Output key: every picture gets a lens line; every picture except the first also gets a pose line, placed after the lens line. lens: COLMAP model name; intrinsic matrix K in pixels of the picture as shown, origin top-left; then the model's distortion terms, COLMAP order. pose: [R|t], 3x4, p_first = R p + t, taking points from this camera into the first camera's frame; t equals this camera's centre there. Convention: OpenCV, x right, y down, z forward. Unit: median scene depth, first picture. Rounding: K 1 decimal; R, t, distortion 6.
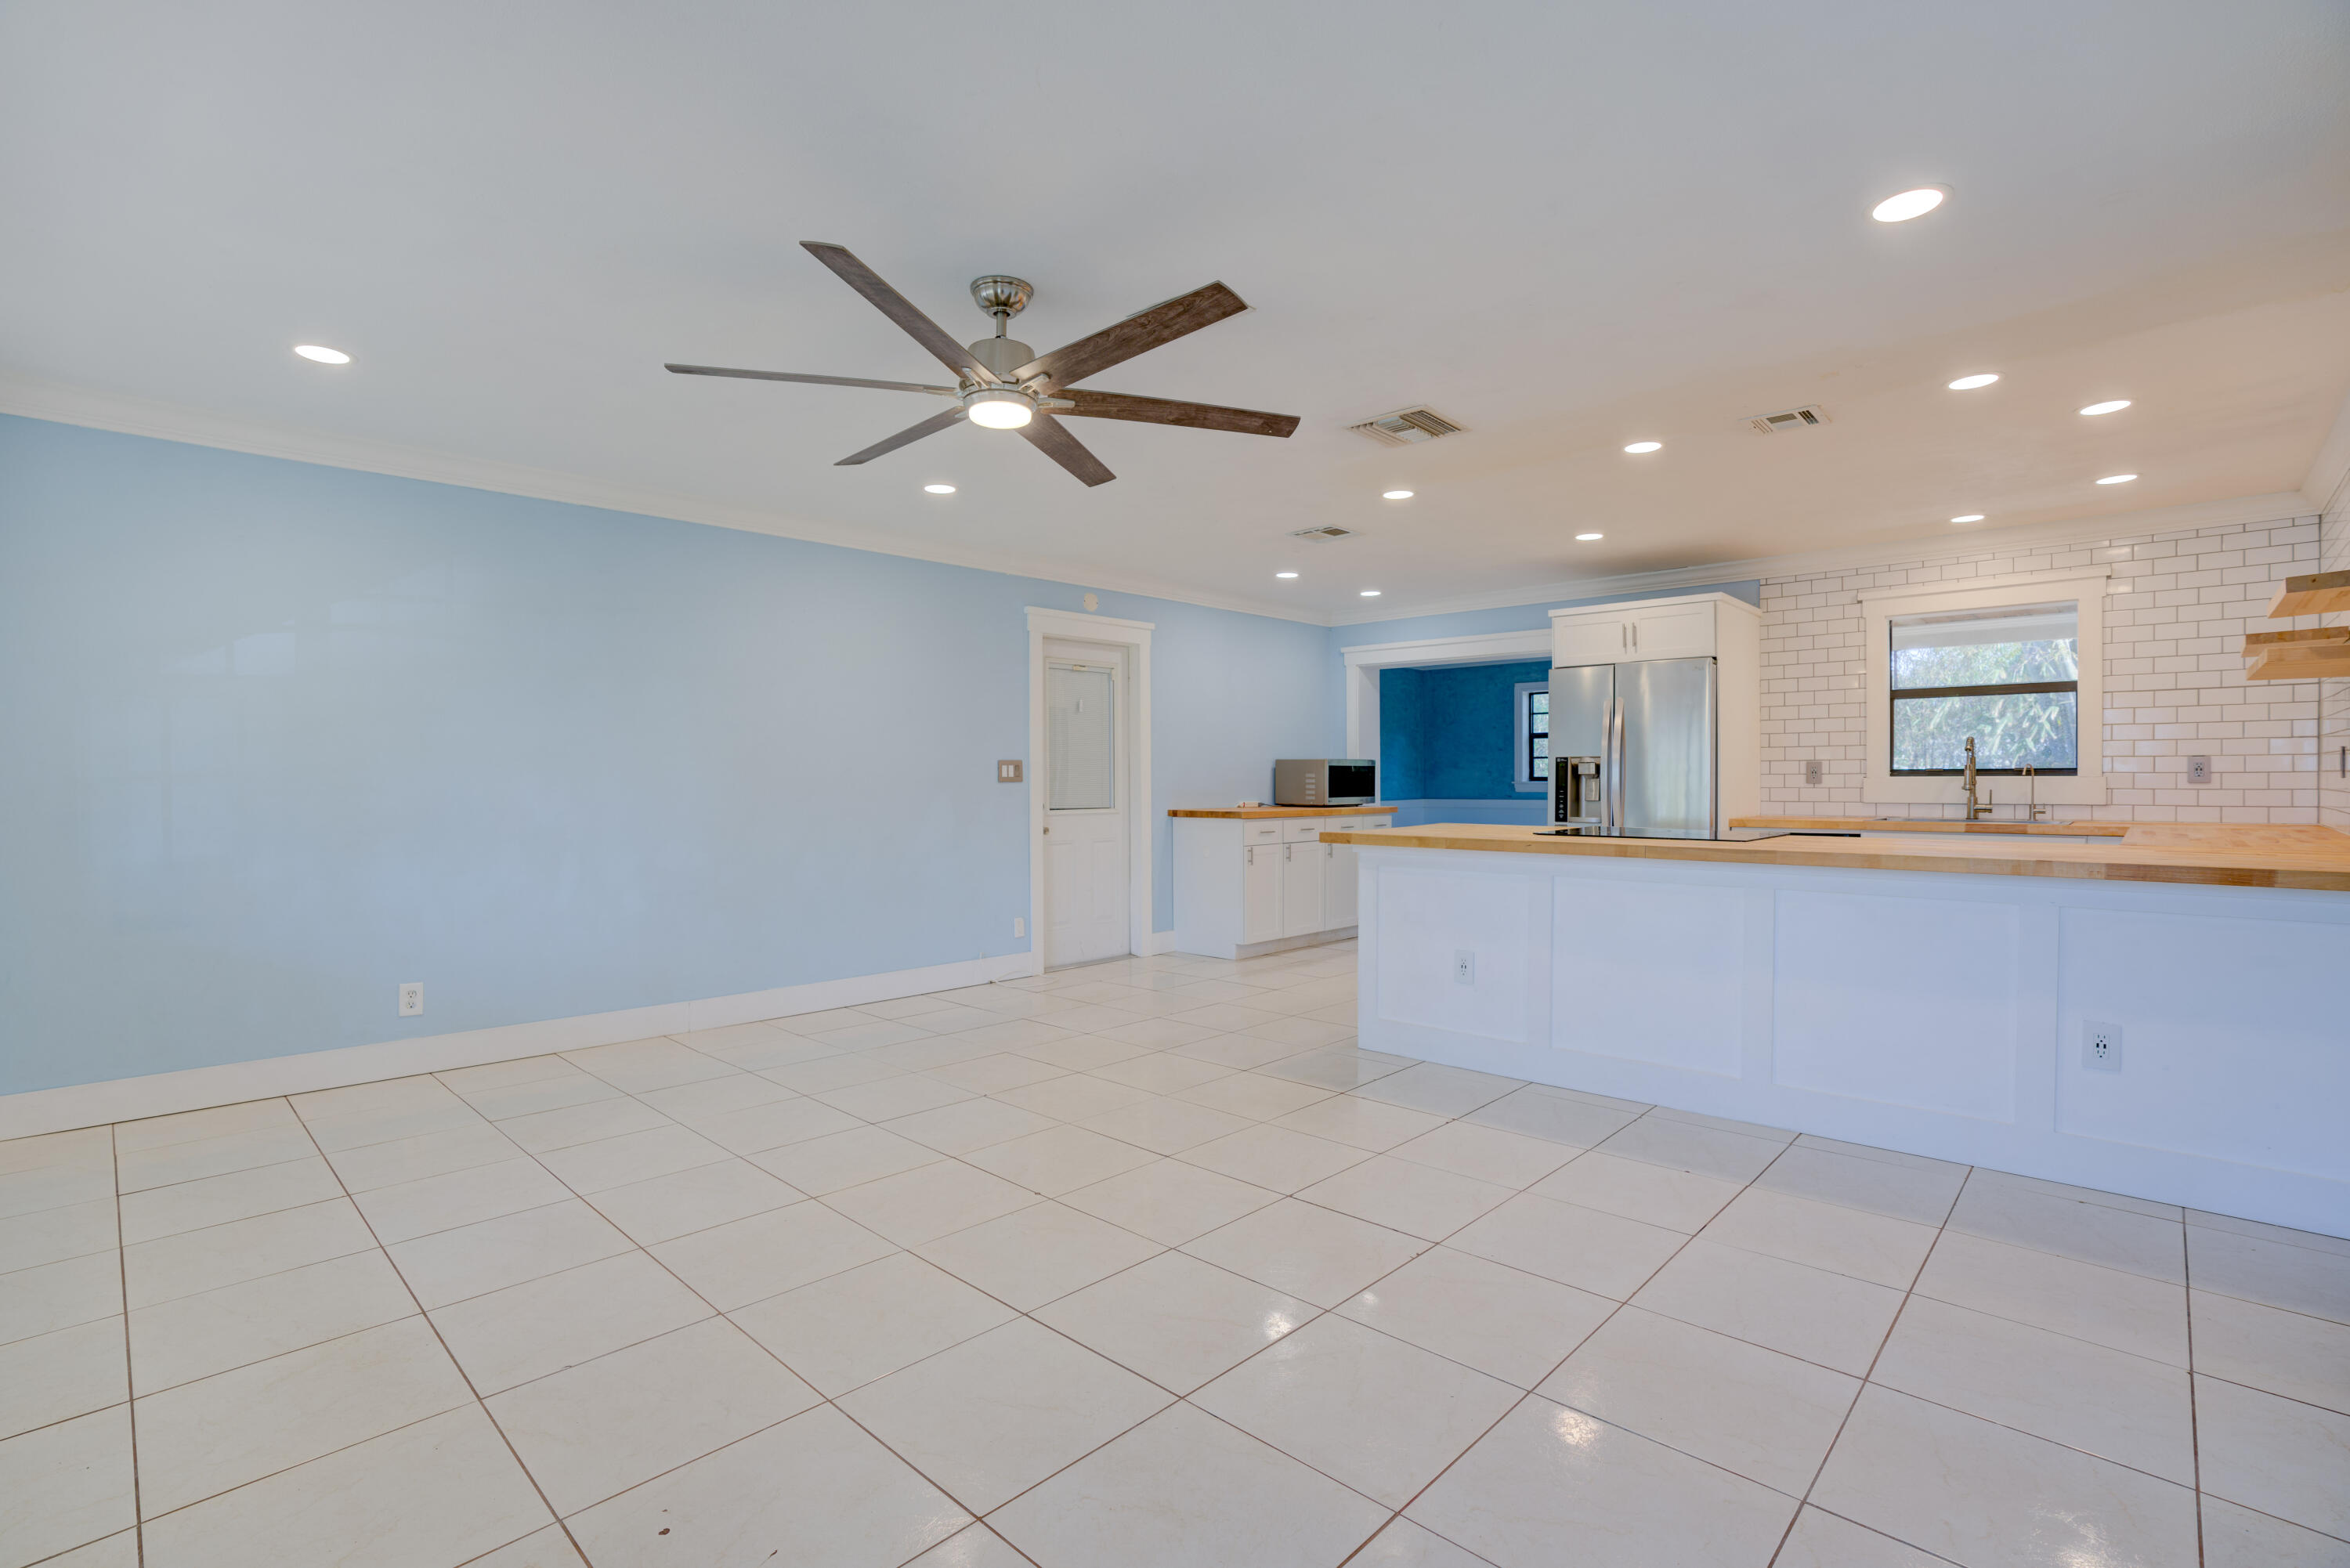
lens RADIAL K [[1082.6, 0, 1168.2], [0, 1082.6, 788.2], [0, 0, 1]] dist [-0.067330, 0.027605]
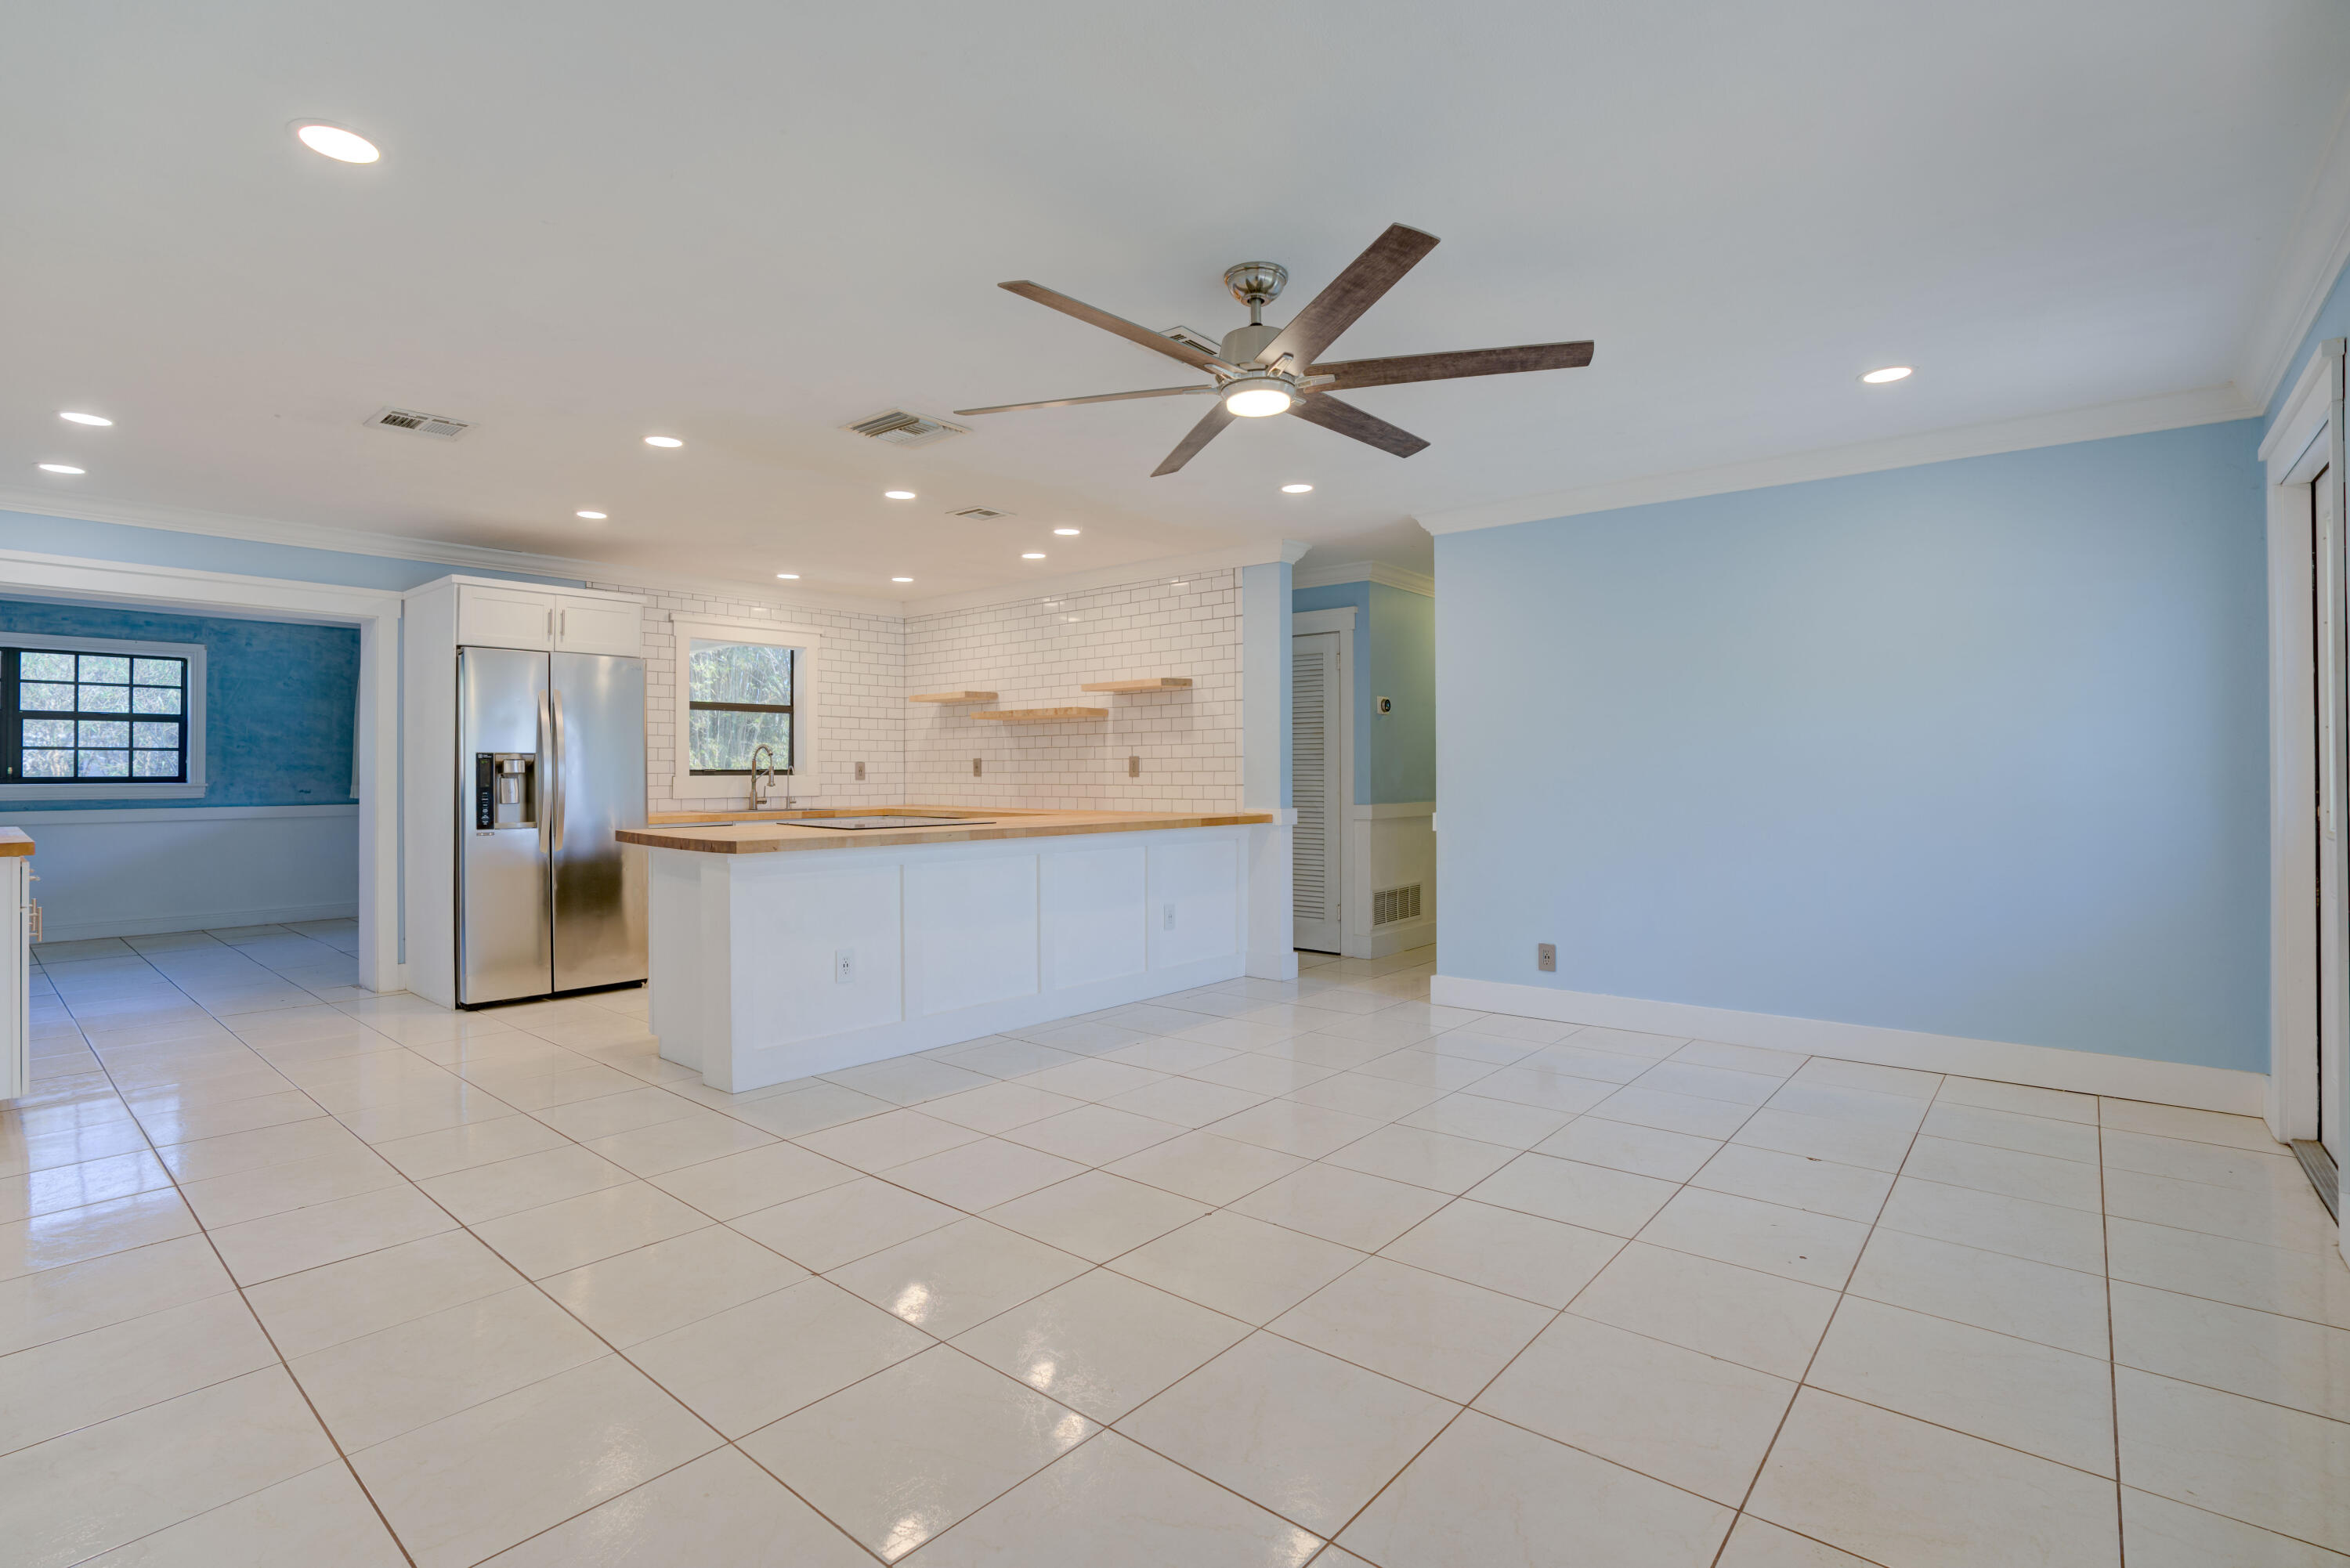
lens RADIAL K [[1110.3, 0, 1167.3], [0, 1110.3, 760.7], [0, 0, 1]] dist [-0.076056, 0.030494]
pose [[-0.049898, 0.014416, 0.998650, -0.533207], [0.013233, 0.999818, -0.013772, -0.004047], [-0.998667, 0.012528, -0.050080, 0.524728]]
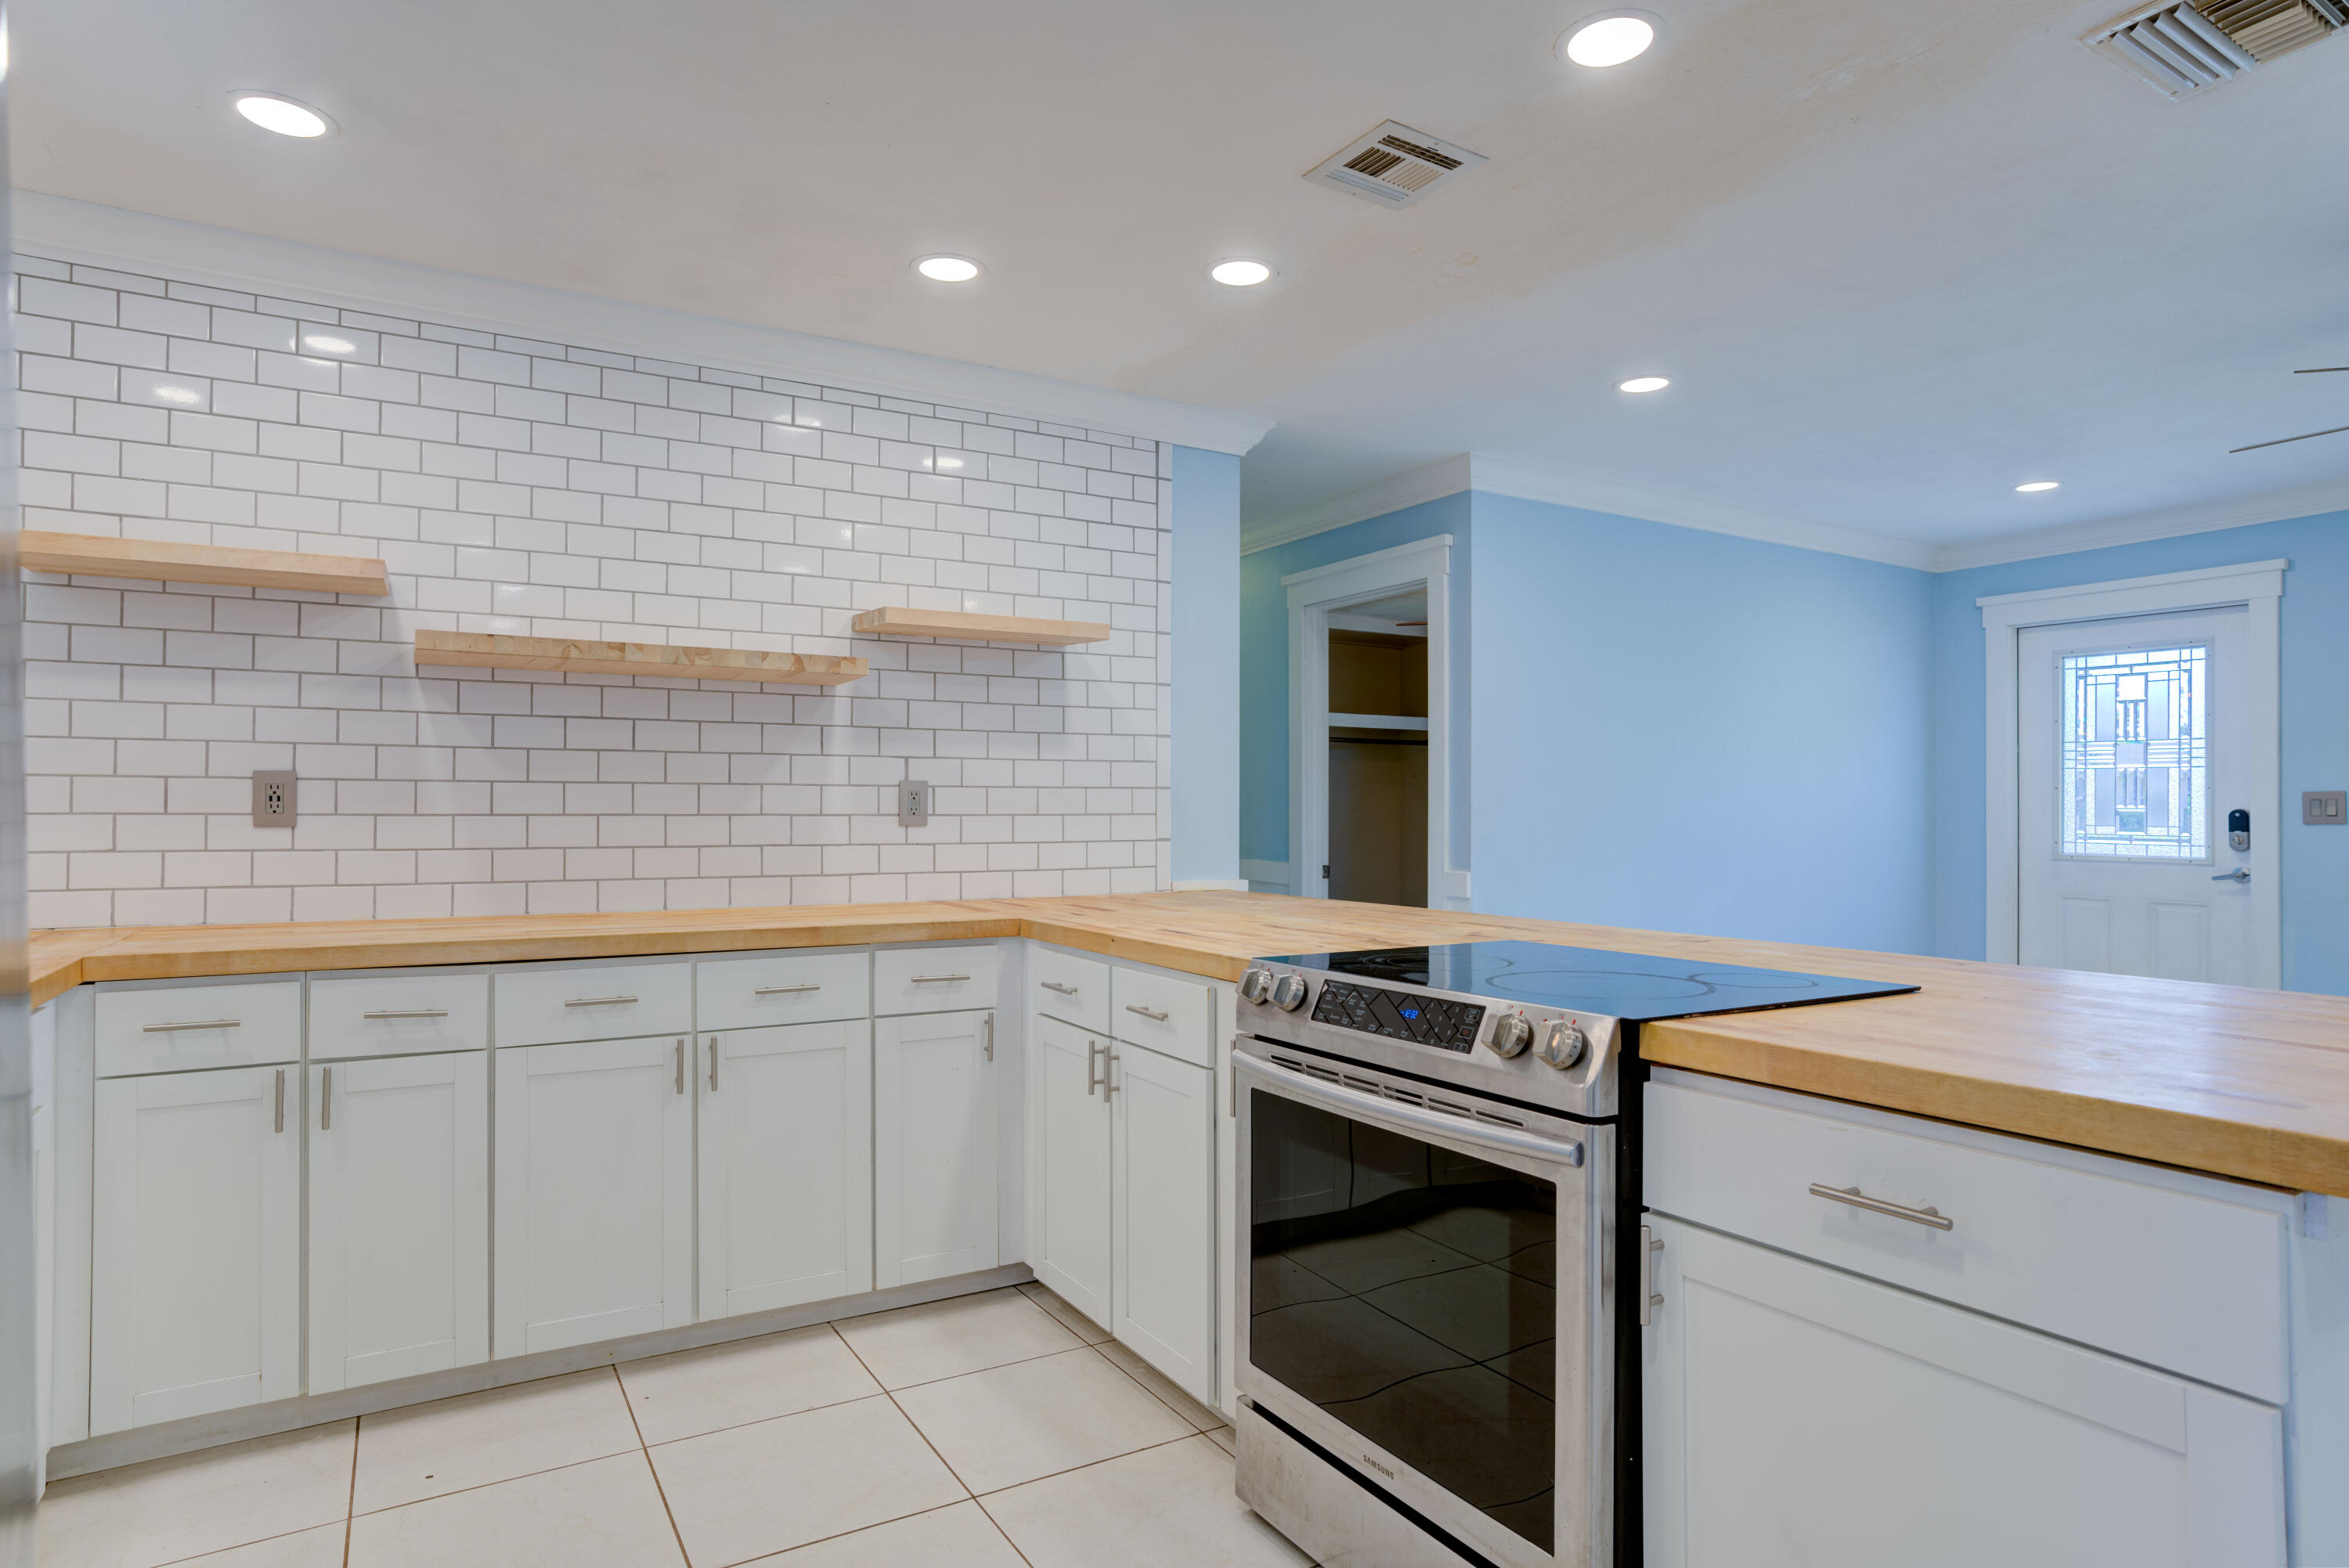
lens RADIAL K [[1318.2, 0, 1189.4], [0, 1318.2, 783.6], [0, 0, 1]] dist [-0.035929, 0.019922]
pose [[-0.963805, 0.008332, 0.266478, 0.316053], [0.005147, 0.999907, -0.012648, -0.014949], [-0.266558, -0.010818, -0.963758, 1.056153]]
